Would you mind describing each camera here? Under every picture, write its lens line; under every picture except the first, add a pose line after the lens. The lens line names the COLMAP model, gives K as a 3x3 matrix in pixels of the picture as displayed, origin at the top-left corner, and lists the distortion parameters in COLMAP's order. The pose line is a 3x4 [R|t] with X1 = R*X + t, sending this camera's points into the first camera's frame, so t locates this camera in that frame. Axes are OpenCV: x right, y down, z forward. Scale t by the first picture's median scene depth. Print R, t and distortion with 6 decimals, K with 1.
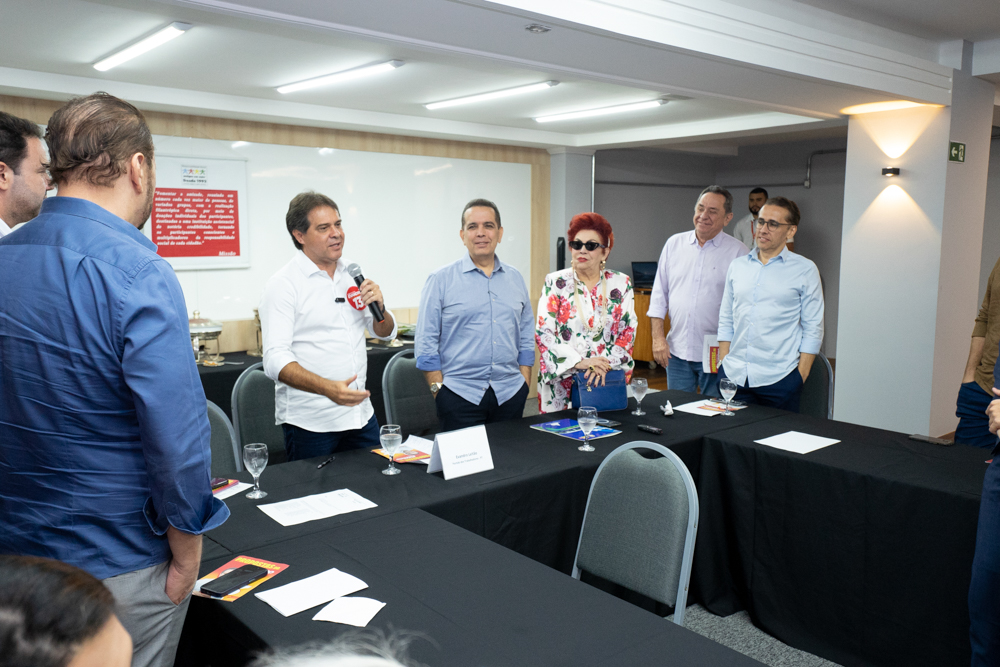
lens RADIAL K [[853.4, 0, 501.5], [0, 853.4, 336.7], [0, 0, 1]] dist [0.035737, -0.026132]
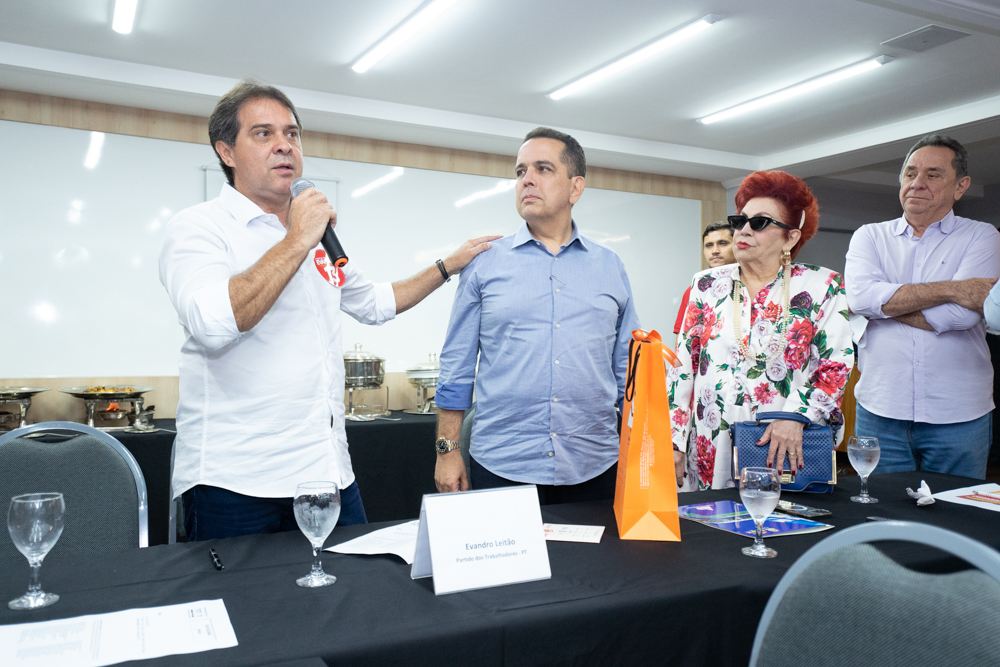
lens RADIAL K [[853.4, 0, 505.6], [0, 853.4, 329.6], [0, 0, 1]] dist [0.035737, -0.026132]
pose [[0.975180, 0.002521, -0.221399, 0.064016], [-0.032241, 0.990894, -0.130726, 0.057340], [0.219053, 0.134620, 0.966382, 0.371052]]
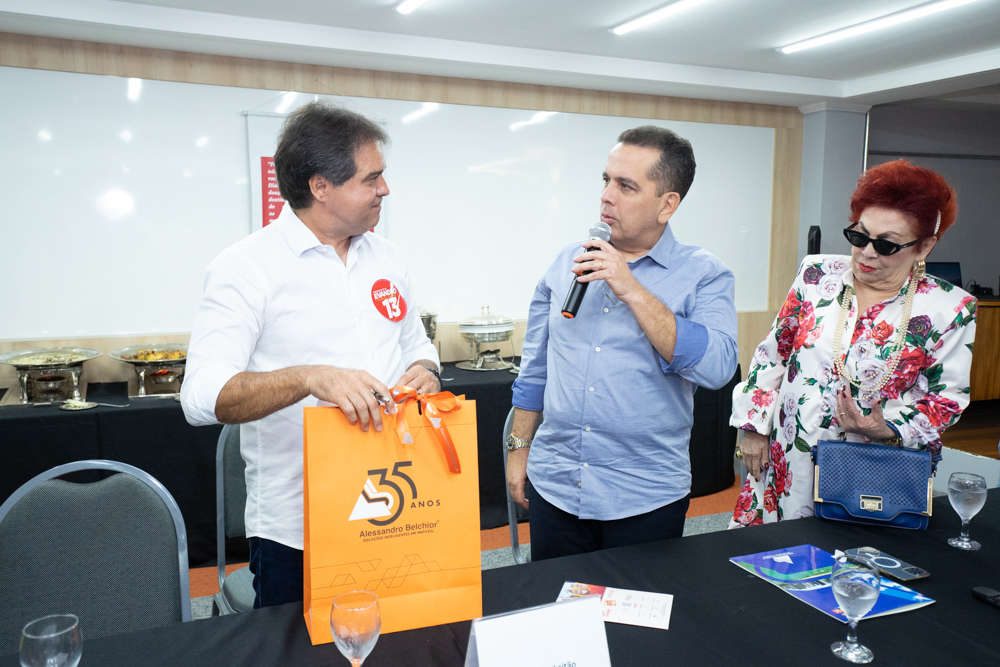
lens RADIAL K [[853.4, 0, 498.2], [0, 853.4, 339.2], [0, 0, 1]] dist [0.035737, -0.026132]
pose [[0.956830, 0.036711, -0.288322, 0.049094], [-0.038047, 0.999275, 0.000968, -0.019090], [0.288148, 0.010044, 0.957533, 0.413678]]
